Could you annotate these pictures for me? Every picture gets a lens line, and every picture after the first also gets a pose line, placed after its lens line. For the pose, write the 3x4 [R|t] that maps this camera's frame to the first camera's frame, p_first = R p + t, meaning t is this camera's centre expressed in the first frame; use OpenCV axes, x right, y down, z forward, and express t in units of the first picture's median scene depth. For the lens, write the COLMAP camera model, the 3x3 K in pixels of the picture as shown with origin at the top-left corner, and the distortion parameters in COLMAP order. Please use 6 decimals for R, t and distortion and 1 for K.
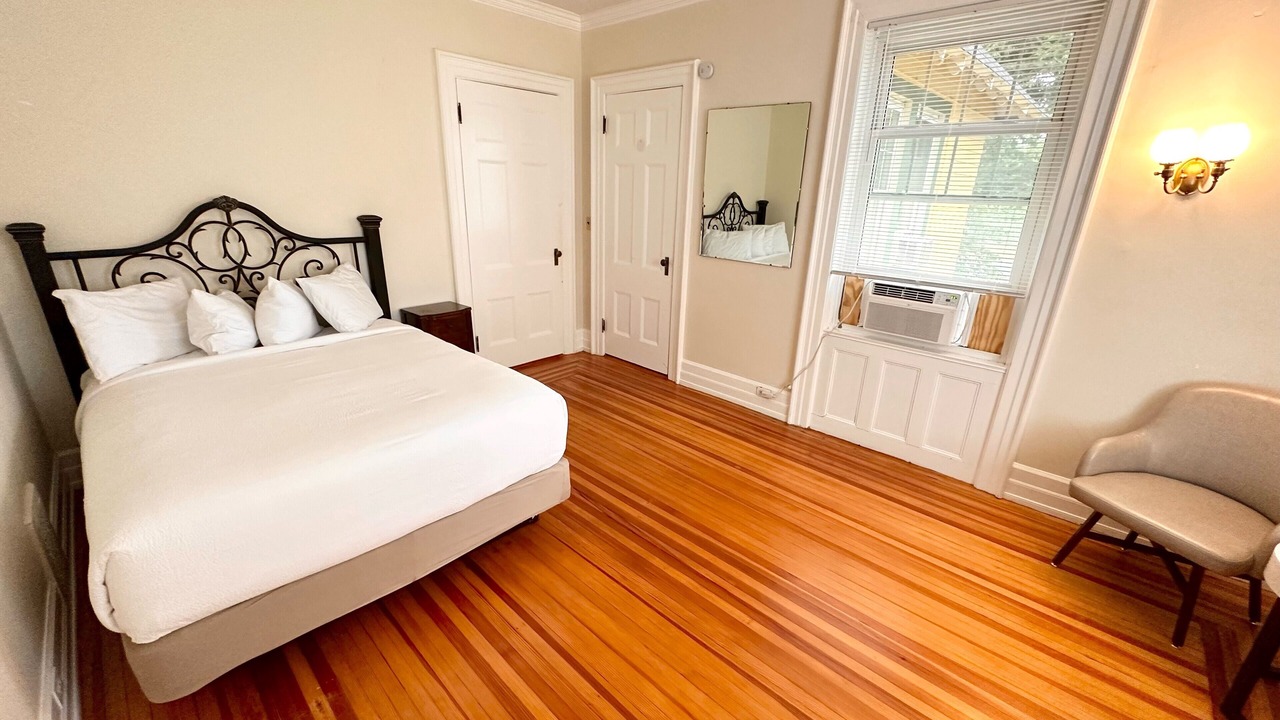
lens RADIAL K [[514.0, 0, 636.3], [0, 514.0, 366.9], [0, 0, 1]] dist [-0.000669, -0.000710]
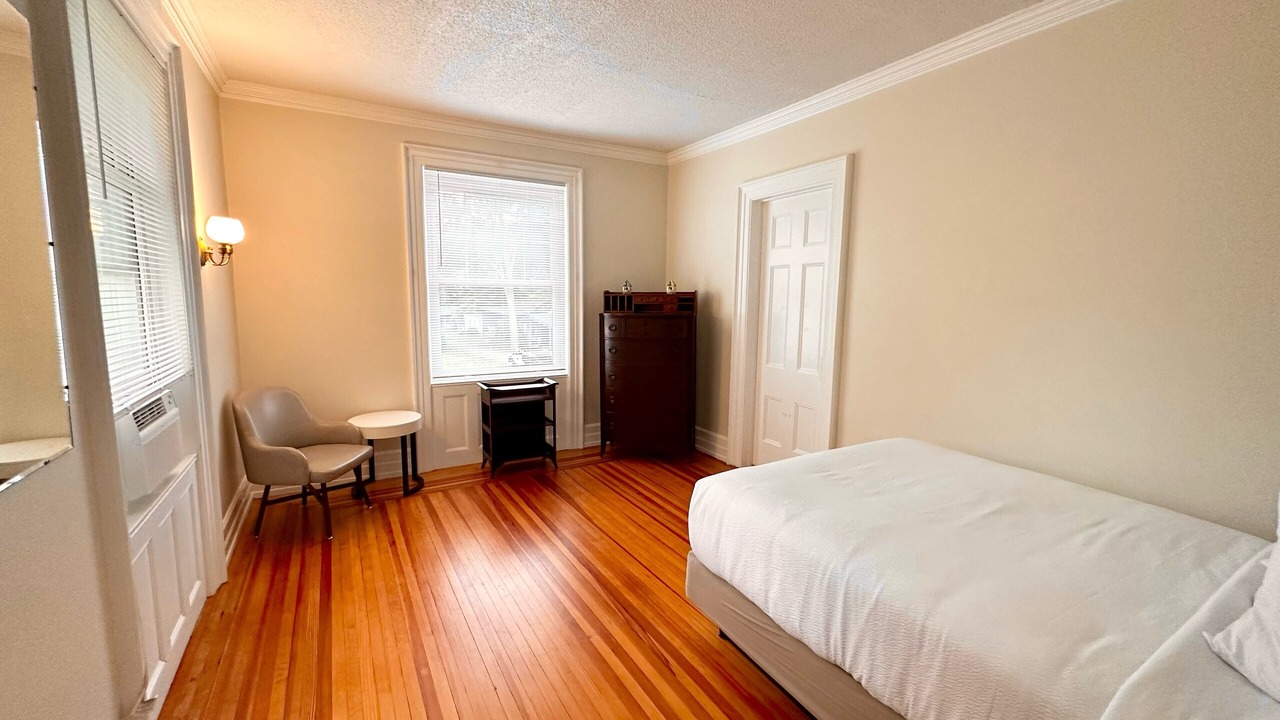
lens RADIAL K [[514.0, 0, 643.4], [0, 514.0, 358.1], [0, 0, 1]] dist [-0.000669, -0.000710]
pose [[-0.961511, -0.078821, 0.263219, -0.180497], [0.045246, 0.899473, 0.434629, -0.370386], [-0.271016, 0.429810, -0.861286, 1.112527]]
